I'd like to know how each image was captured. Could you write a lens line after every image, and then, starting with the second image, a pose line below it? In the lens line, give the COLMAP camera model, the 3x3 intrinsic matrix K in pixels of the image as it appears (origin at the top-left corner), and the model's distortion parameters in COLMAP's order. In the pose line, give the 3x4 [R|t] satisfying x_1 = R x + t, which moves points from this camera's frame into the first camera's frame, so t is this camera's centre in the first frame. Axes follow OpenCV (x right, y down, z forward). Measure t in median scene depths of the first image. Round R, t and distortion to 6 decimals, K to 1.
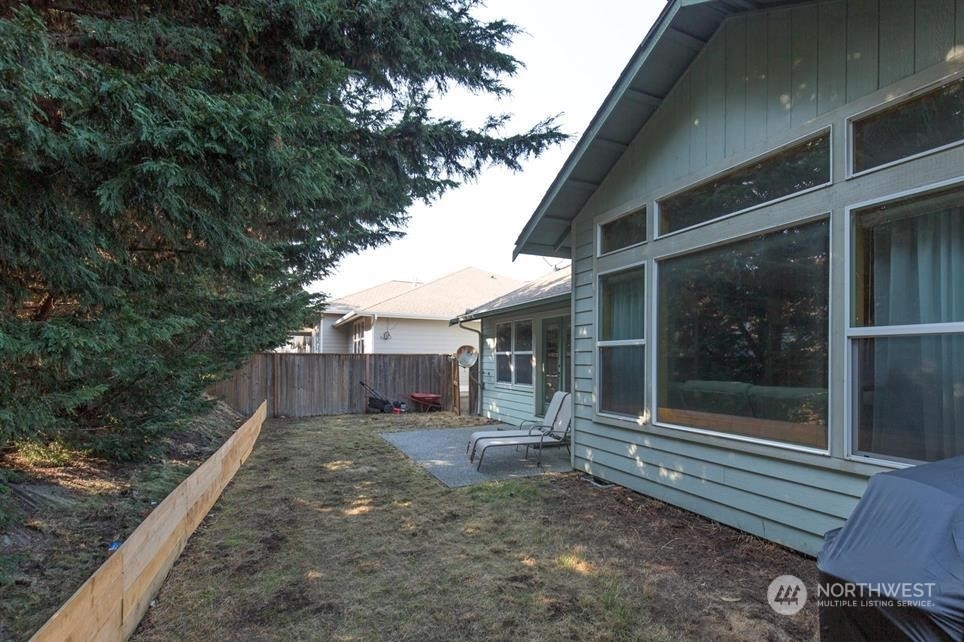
lens RADIAL K [[455.2, 0, 509.3], [0, 455.2, 358.0], [0, 0, 1]] dist [0.004513, -0.000499]
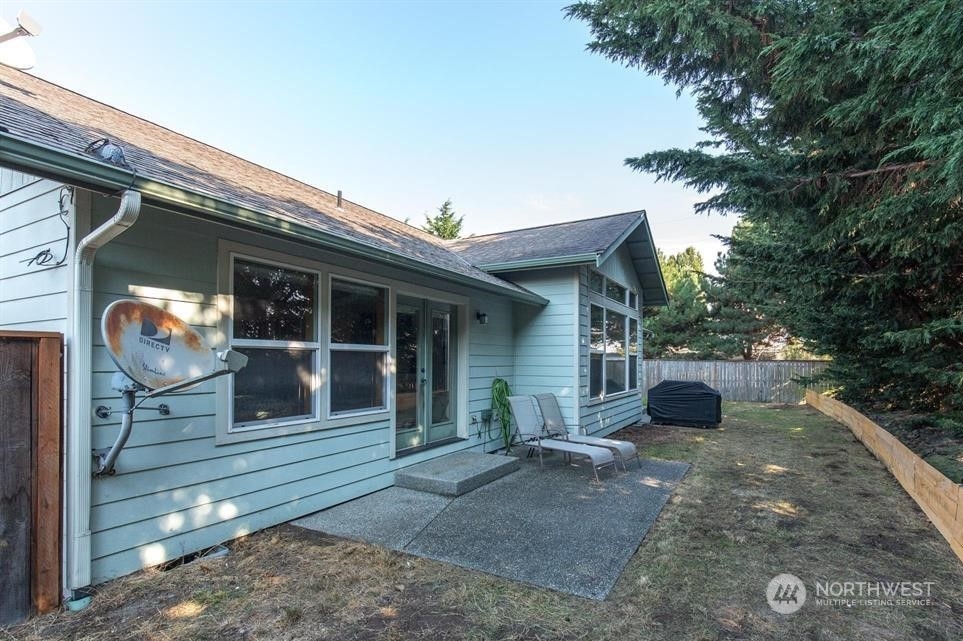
lens RADIAL K [[454.8, 0, 508.7], [0, 454.8, 357.5], [0, 0, 1]] dist [0.004513, -0.000499]
pose [[-0.568302, 0.001209, 0.822819, -0.845676], [-0.009133, 0.999928, -0.007777, 0.002921], [-0.822769, -0.011934, -0.568250, 2.049219]]
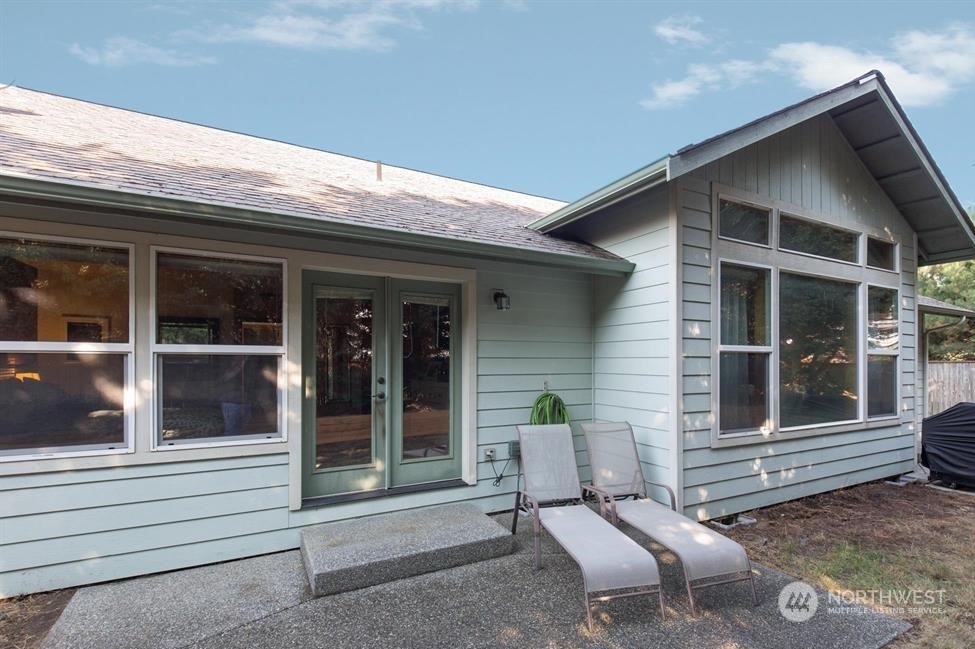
lens RADIAL K [[460.4, 0, 515.1], [0, 460.4, 361.9], [0, 0, 1]] dist [0.004513, -0.000499]
pose [[-0.033859, -0.003386, 0.999421, -0.595414], [-0.005417, 0.999980, 0.003205, -0.007779], [-0.999412, -0.005305, -0.033876, 1.399863]]
